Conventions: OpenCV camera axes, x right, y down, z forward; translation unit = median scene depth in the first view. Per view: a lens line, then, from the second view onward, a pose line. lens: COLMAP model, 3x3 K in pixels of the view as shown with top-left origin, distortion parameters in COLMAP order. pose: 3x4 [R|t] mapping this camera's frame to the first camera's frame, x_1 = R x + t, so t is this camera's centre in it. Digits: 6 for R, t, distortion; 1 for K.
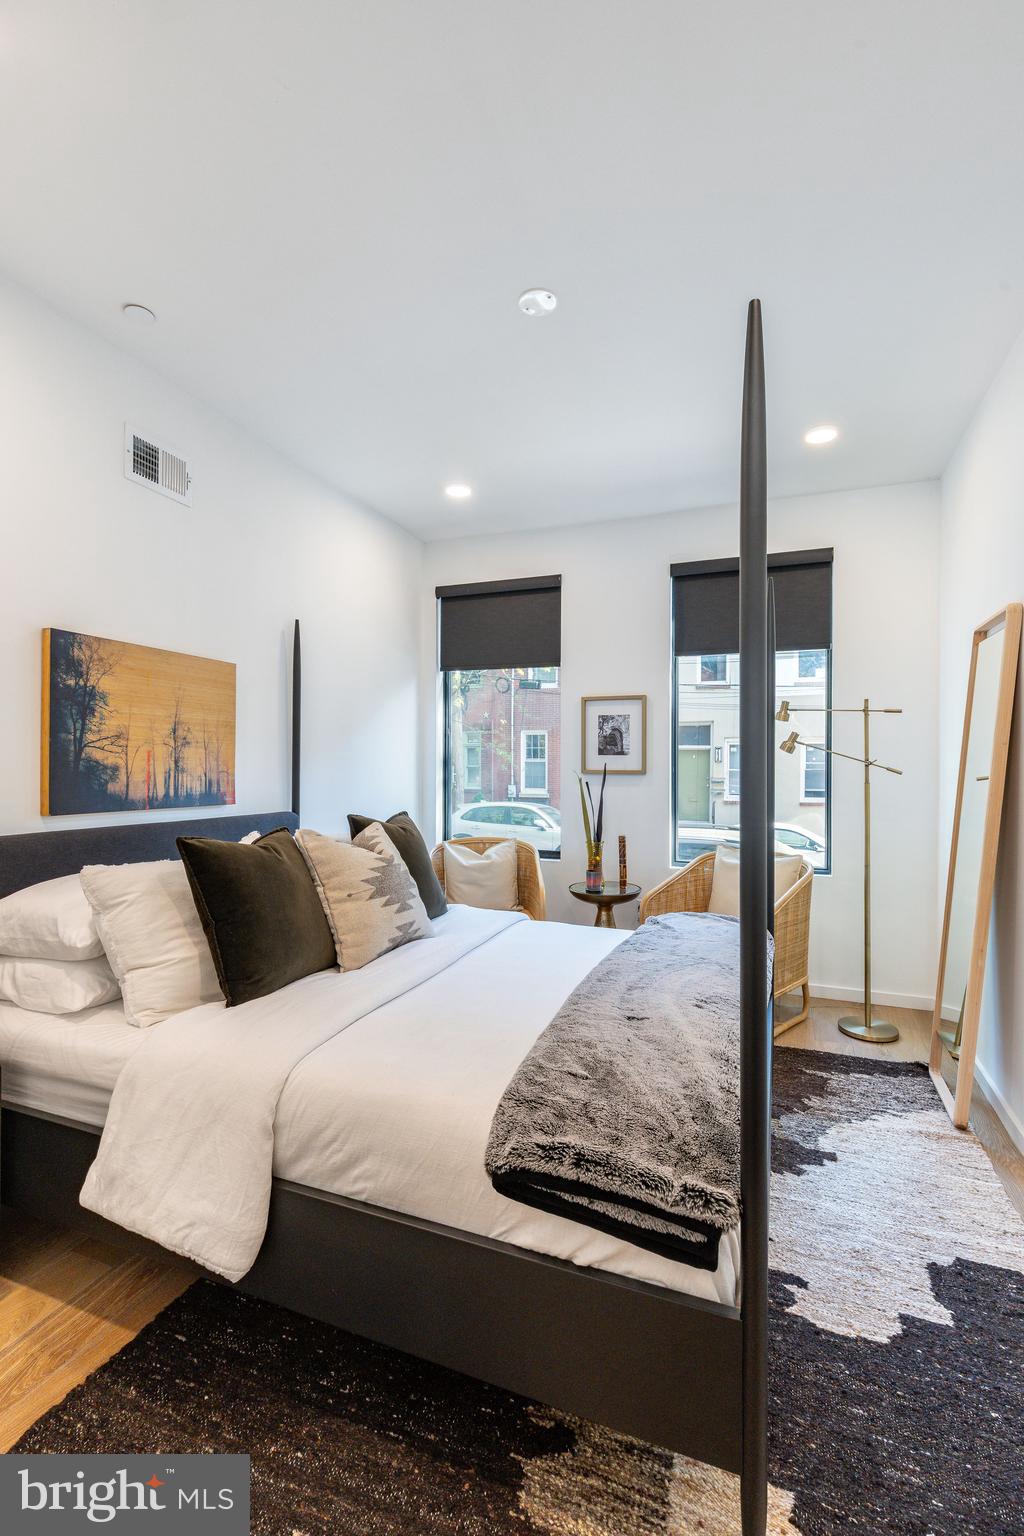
lens RADIAL K [[692.6, 0, 520.6], [0, 692.6, 766.8], [0, 0, 1]] dist [0.003357, -0.000711]
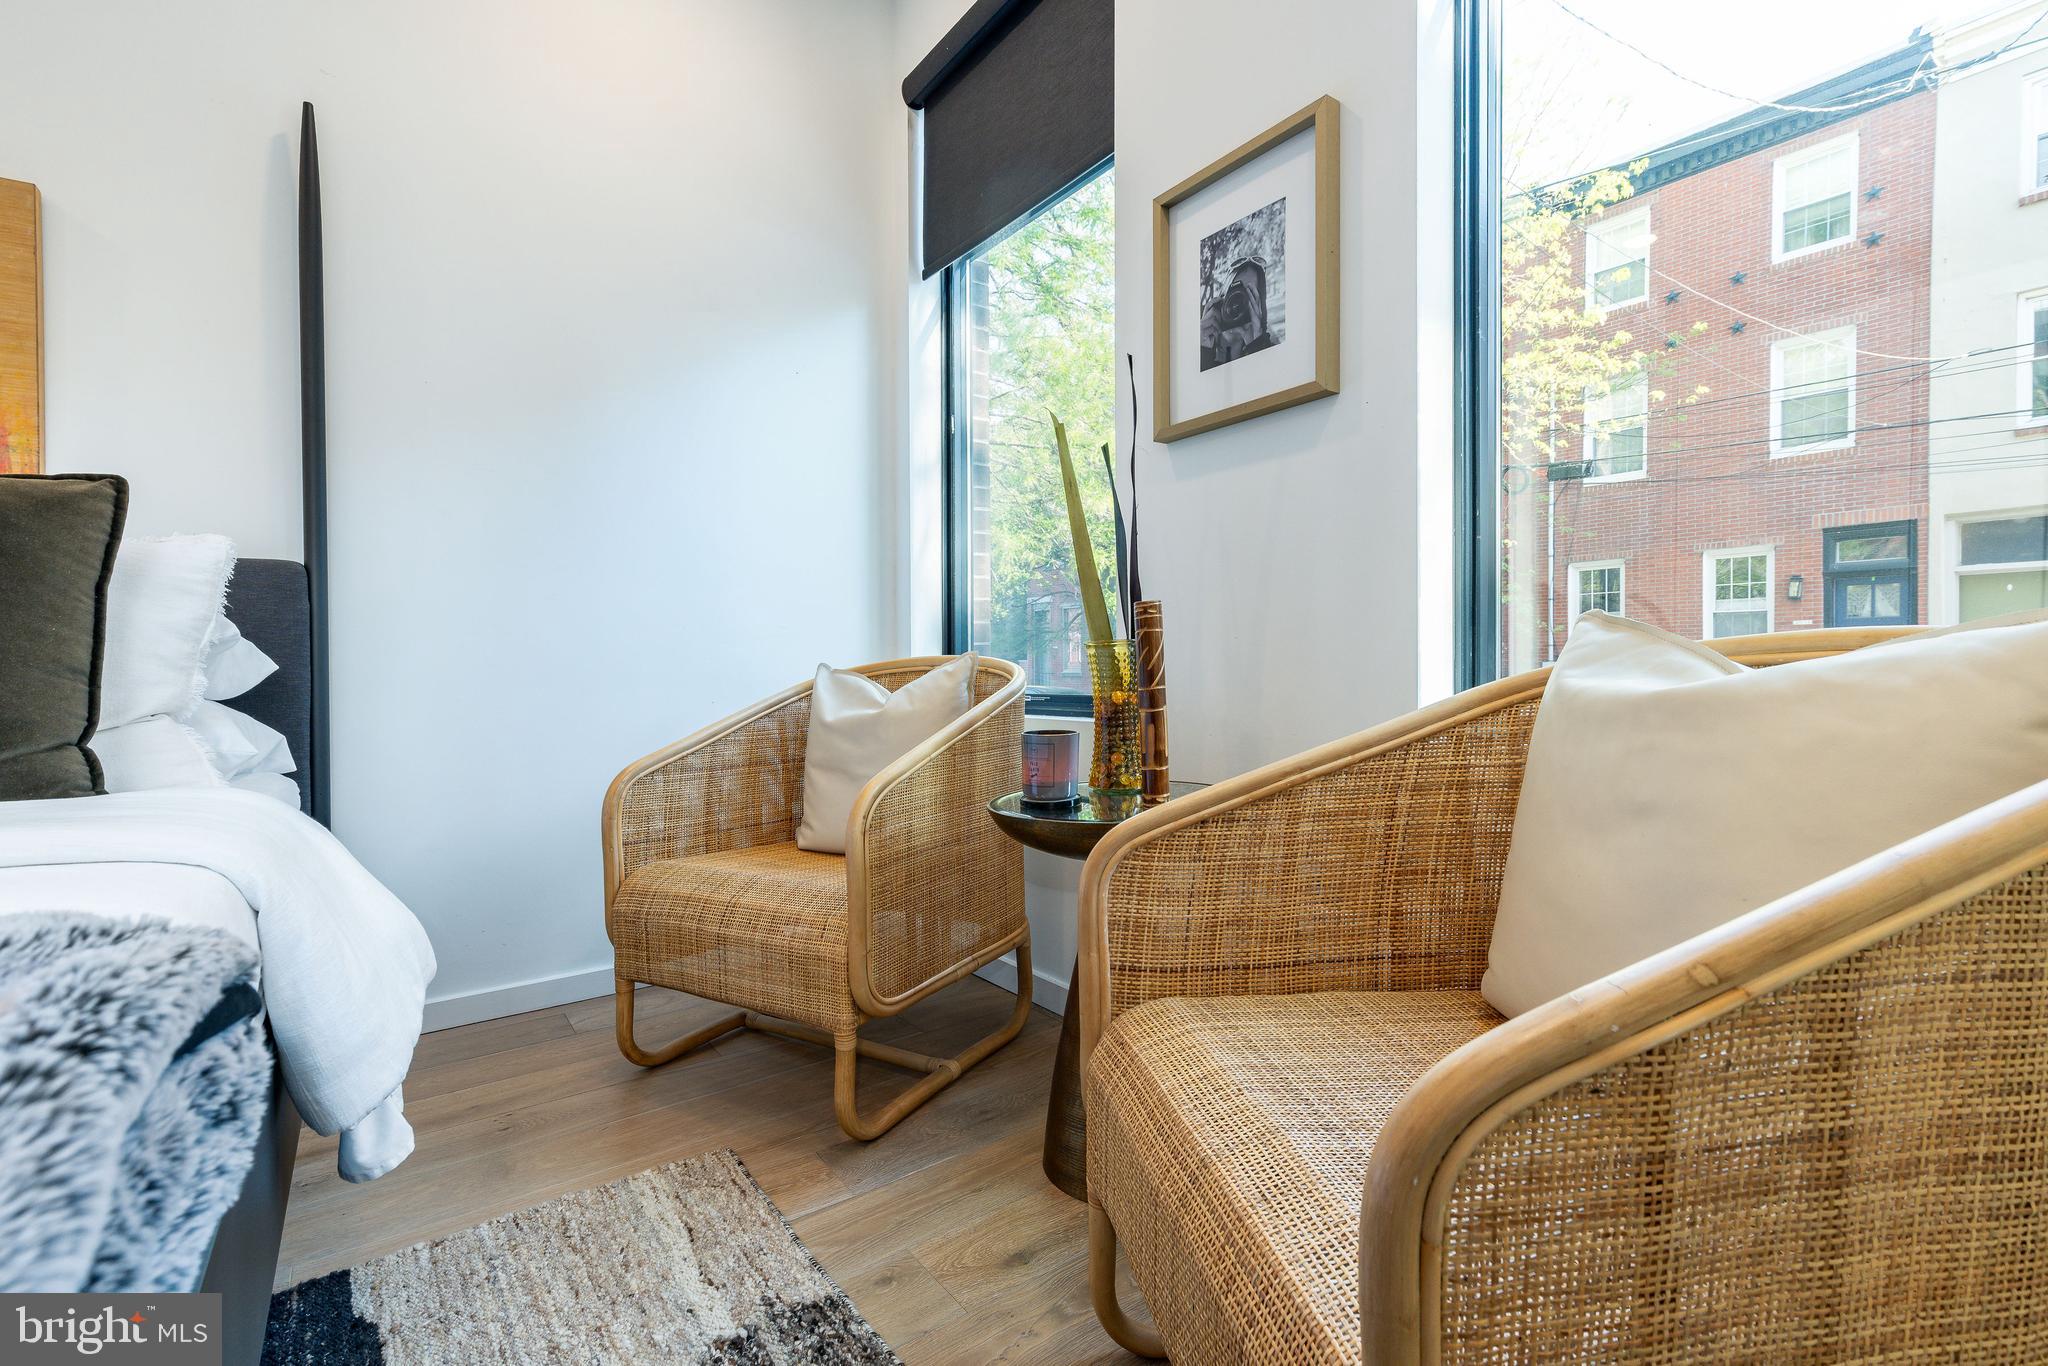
lens RADIAL K [[923.5, 0, 1031.7], [0, 923.5, 681.5], [0, 0, 1]] dist [0.003357, -0.000711]
pose [[0.825272, -0.013401, -0.564577, 0.465130], [0.022084, 0.999720, 0.008552, 0.190776], [0.564304, -0.019526, 0.825336, 1.037471]]
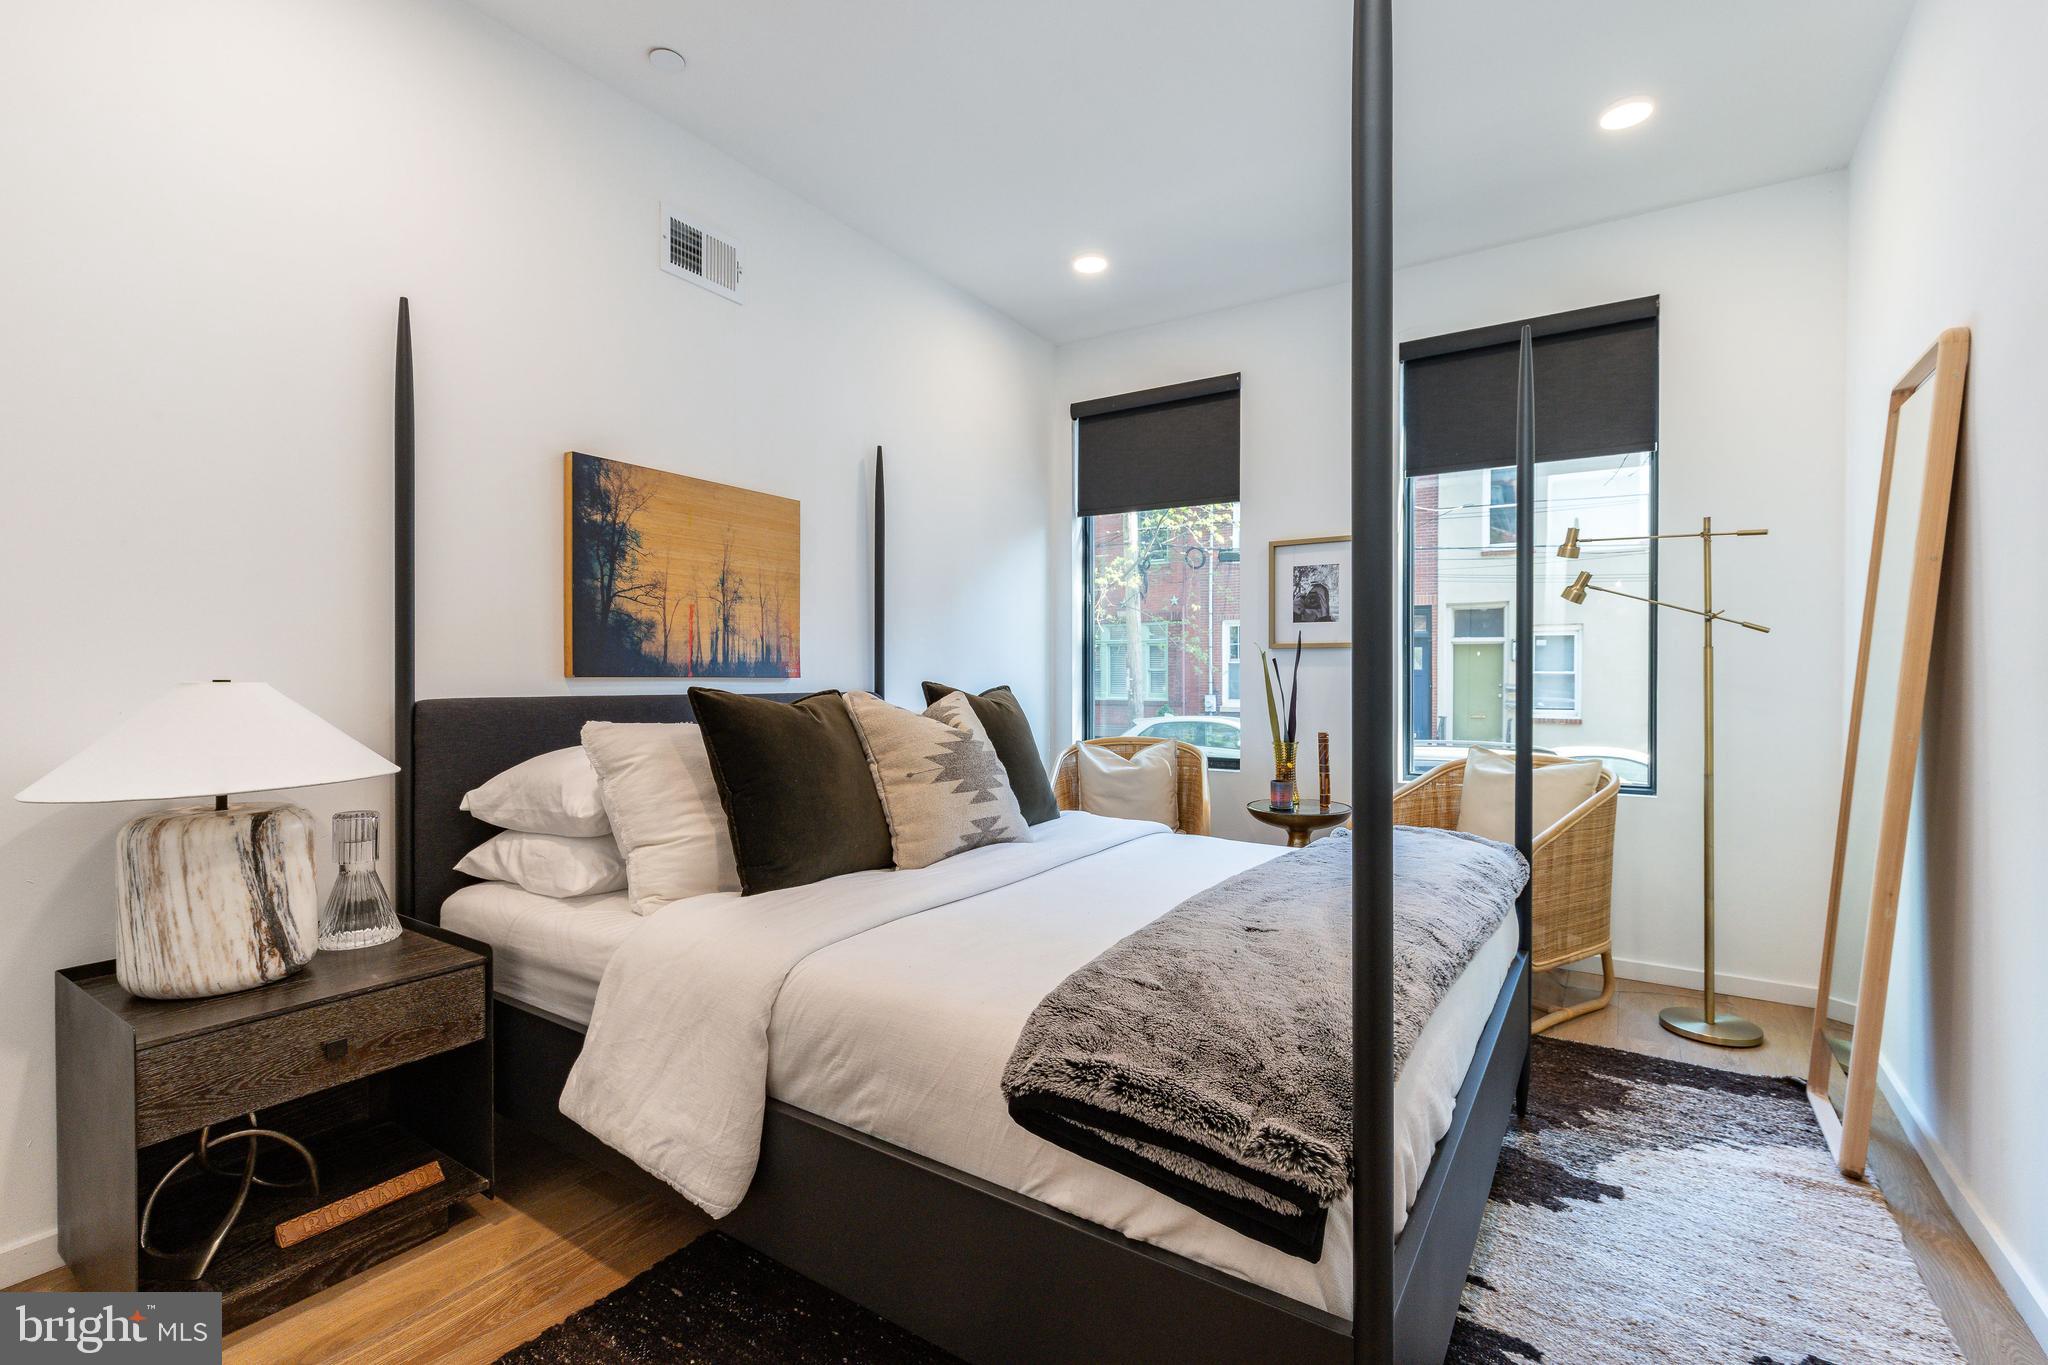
lens RADIAL K [[923.5, 0, 1032.1], [0, 923.5, 686.9], [0, 0, 1]] dist [0.003357, -0.000711]
pose [[0.976885, -0.001820, -0.213757, 0.088324], [0.003586, 0.999963, 0.007877, 0.067678], [0.213734, -0.008461, 0.976855, 0.026255]]
